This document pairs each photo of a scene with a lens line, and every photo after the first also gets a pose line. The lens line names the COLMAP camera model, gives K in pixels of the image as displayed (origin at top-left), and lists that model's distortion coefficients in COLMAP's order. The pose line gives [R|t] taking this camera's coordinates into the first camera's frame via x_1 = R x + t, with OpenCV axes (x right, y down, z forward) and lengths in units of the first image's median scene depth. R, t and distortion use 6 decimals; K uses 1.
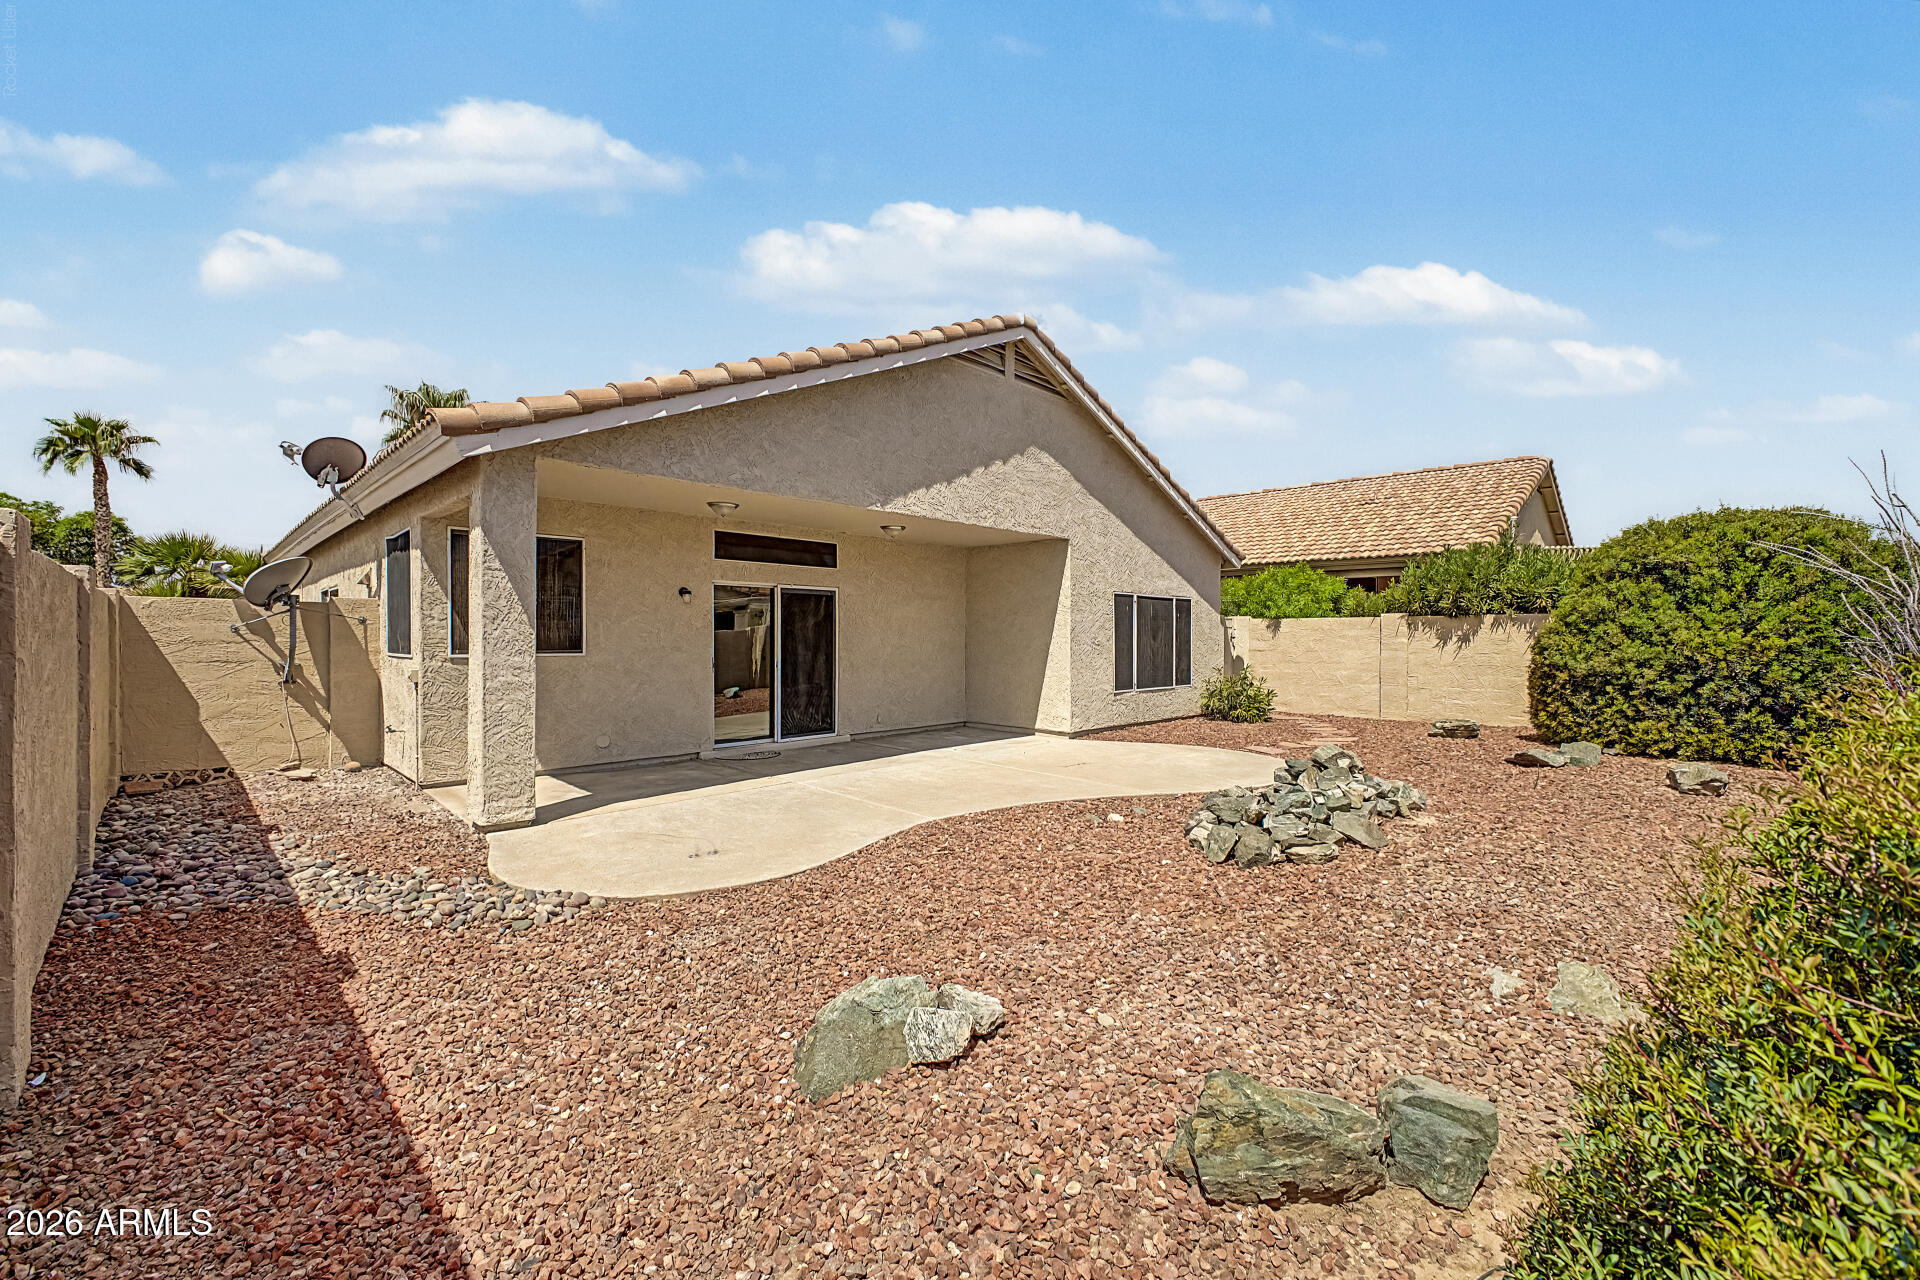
lens RADIAL K [[776.5, 0, 968.1], [0, 776.5, 639.7], [0, 0, 1]] dist [0.011147, -0.002531]
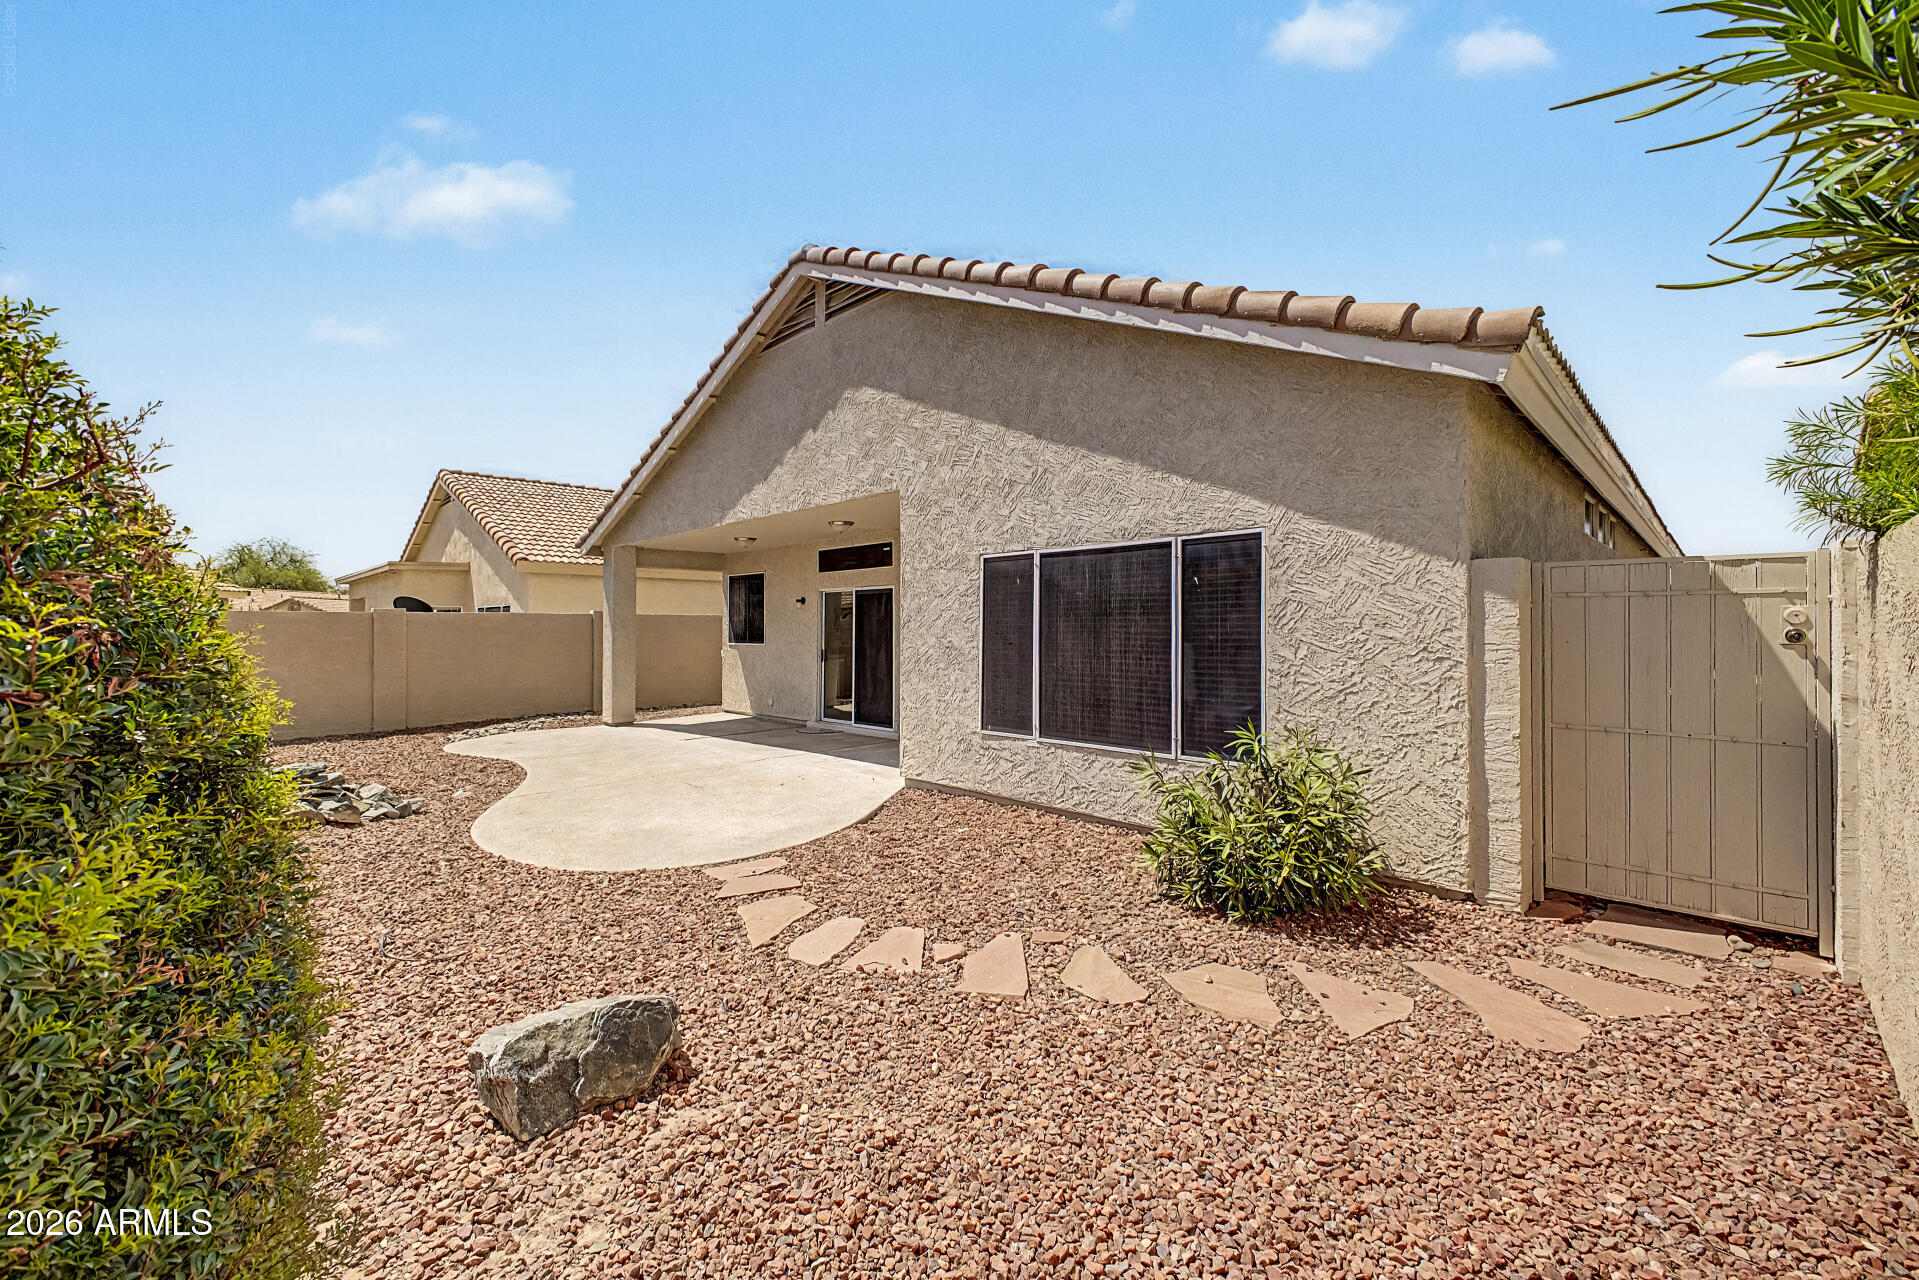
lens RADIAL K [[776.1, 0, 963.8], [0, 776.1, 626.0], [0, 0, 1]] dist [0.011147, -0.002531]
pose [[-0.010410, -0.007329, -0.999919, 0.848511], [-0.001344, 0.999972, -0.007315, -0.006147], [0.999945, 0.001268, -0.010419, 1.113583]]
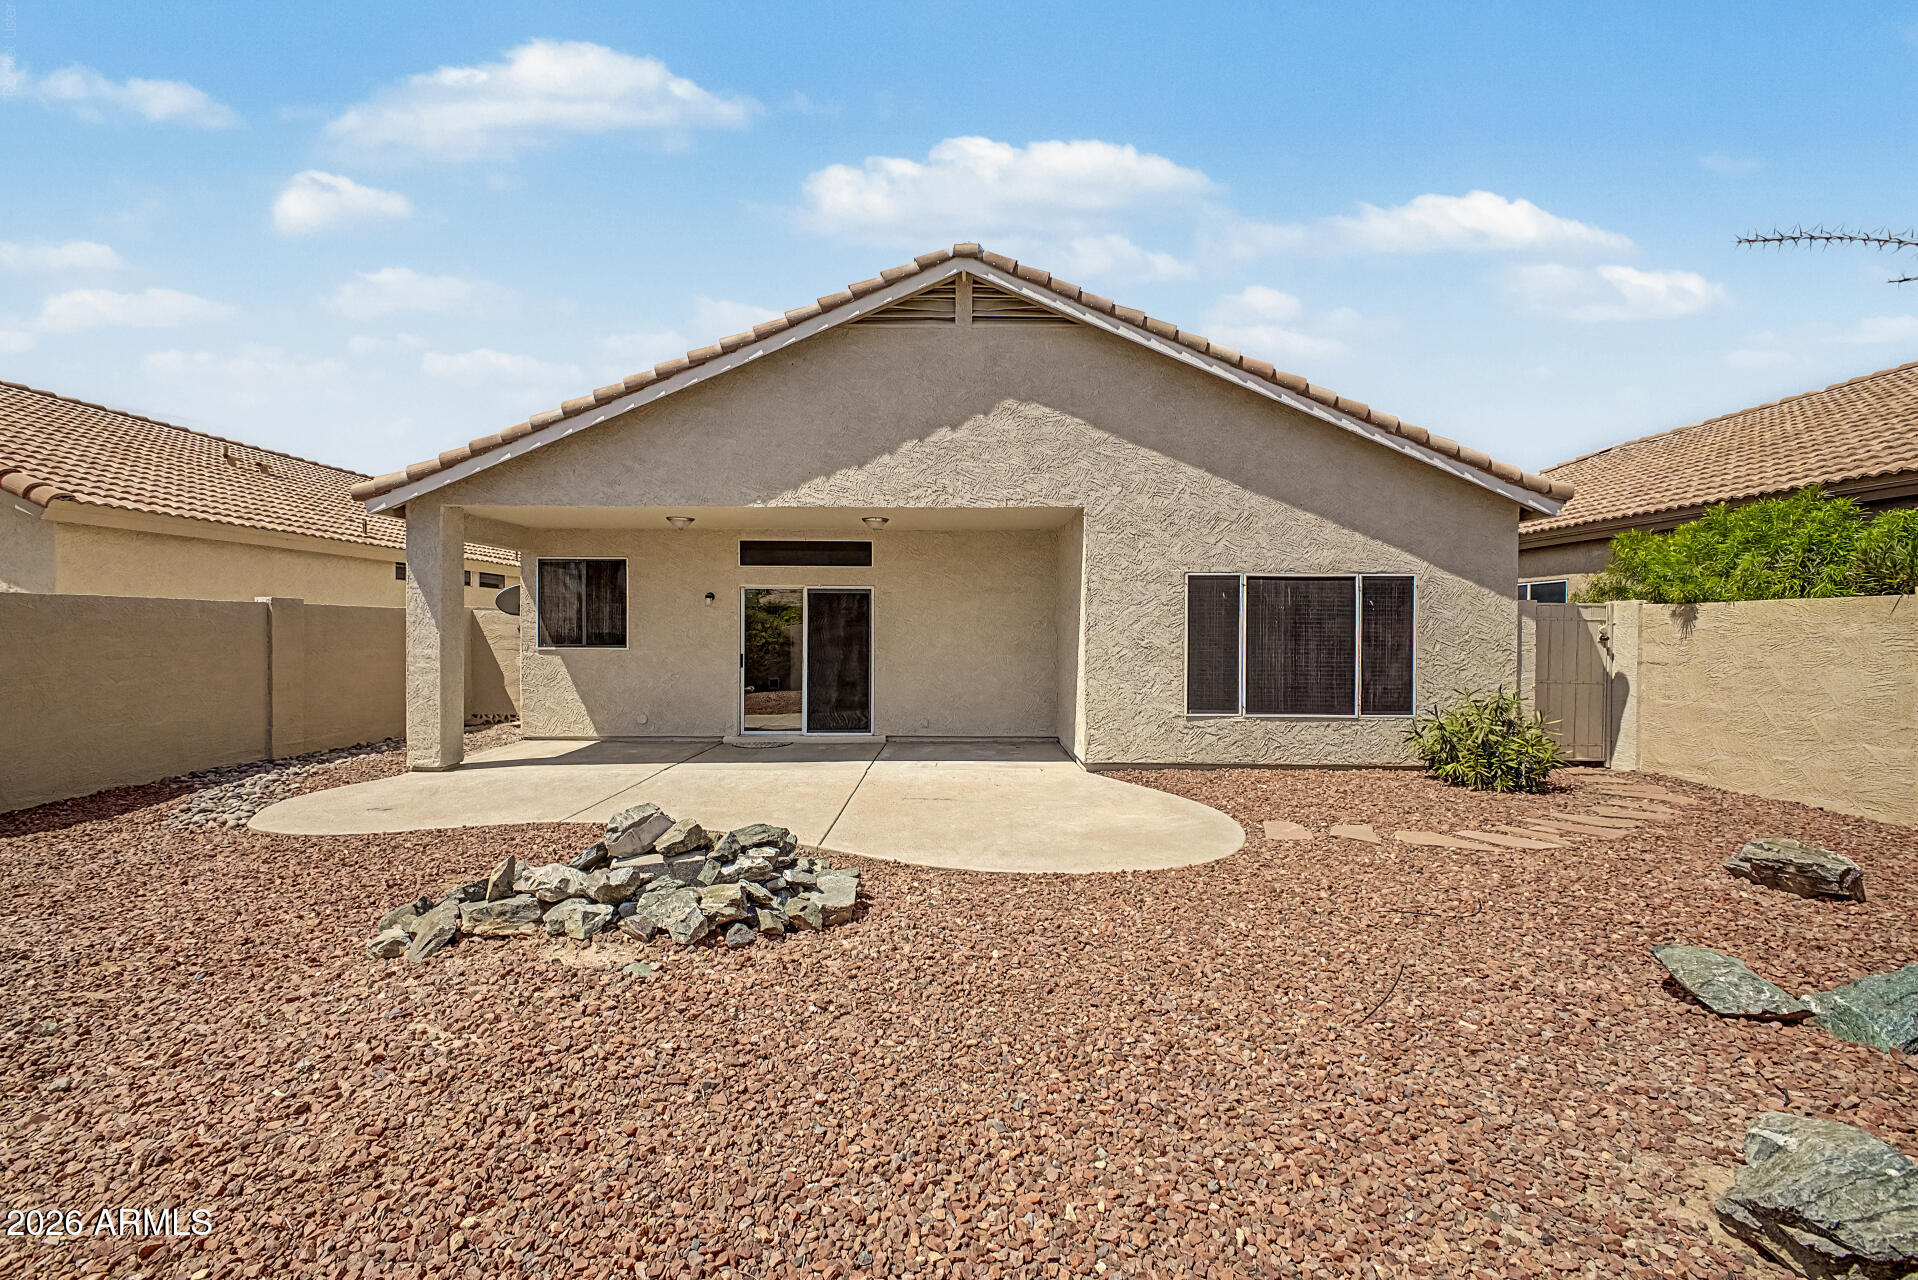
lens RADIAL K [[775.7, 0, 967.7], [0, 775.7, 640.5], [0, 0, 1]] dist [0.011147, -0.002531]
pose [[0.694399, 0.008691, -0.719538, 0.626507], [-0.004426, 0.999960, 0.007807, -0.005376], [0.719576, -0.002237, 0.694410, 0.408975]]
